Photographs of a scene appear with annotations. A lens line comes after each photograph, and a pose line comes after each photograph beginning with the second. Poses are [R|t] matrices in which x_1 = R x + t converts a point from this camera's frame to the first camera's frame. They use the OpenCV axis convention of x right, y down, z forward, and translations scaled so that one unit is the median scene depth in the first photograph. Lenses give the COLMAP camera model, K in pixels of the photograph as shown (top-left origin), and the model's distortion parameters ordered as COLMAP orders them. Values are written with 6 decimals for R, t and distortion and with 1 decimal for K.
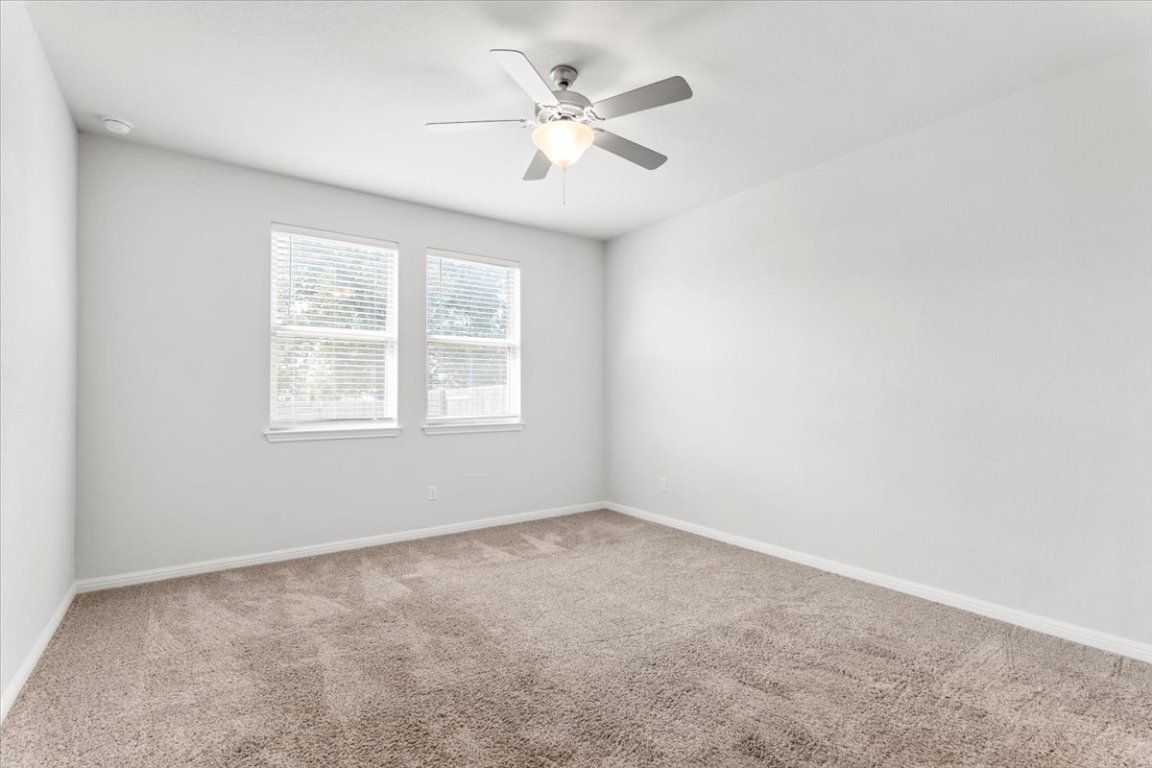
lens RADIAL K [[543.1, 0, 575.0], [0, 543.1, 381.9], [0, 0, 1]] dist [0.004682, 0.000348]
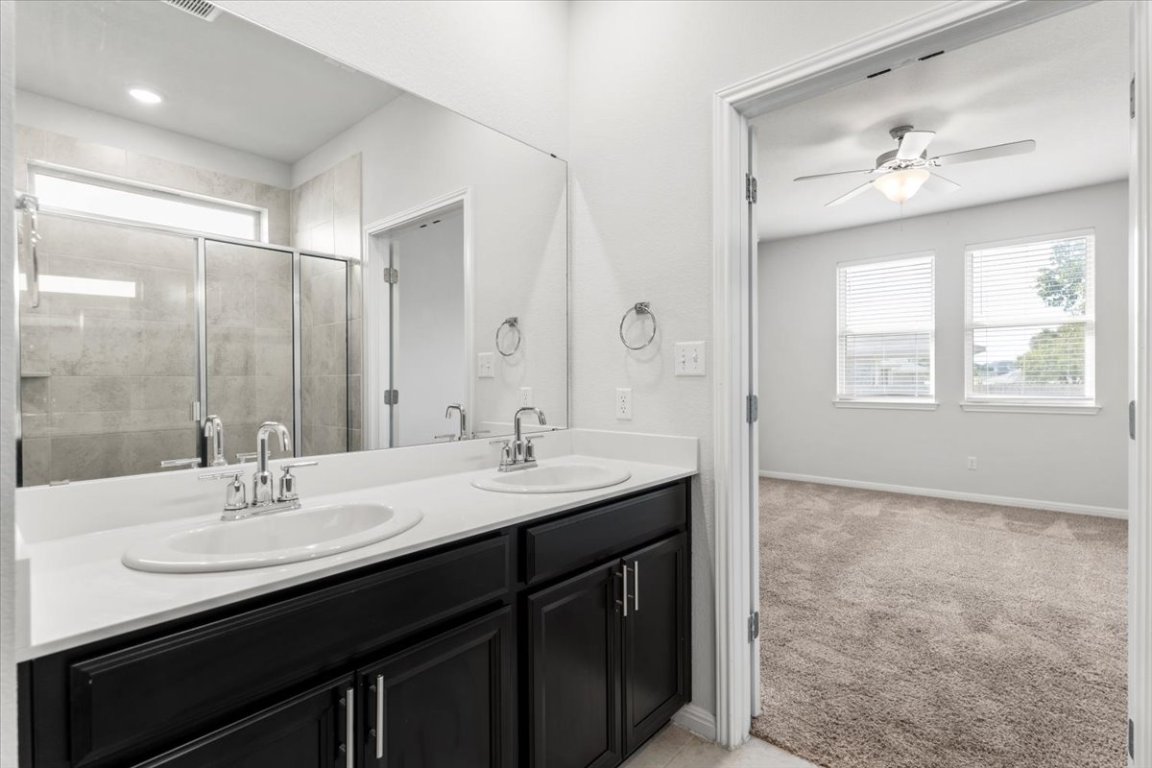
lens RADIAL K [[543.1, 0, 571.7], [0, 543.1, 375.5], [0, 0, 1]] dist [0.004682, 0.000348]
pose [[0.210215, -0.005446, -0.977640, 0.738317], [0.024318, 0.999704, -0.000340, 0.003636], [0.977353, -0.023703, 0.210286, -0.045796]]
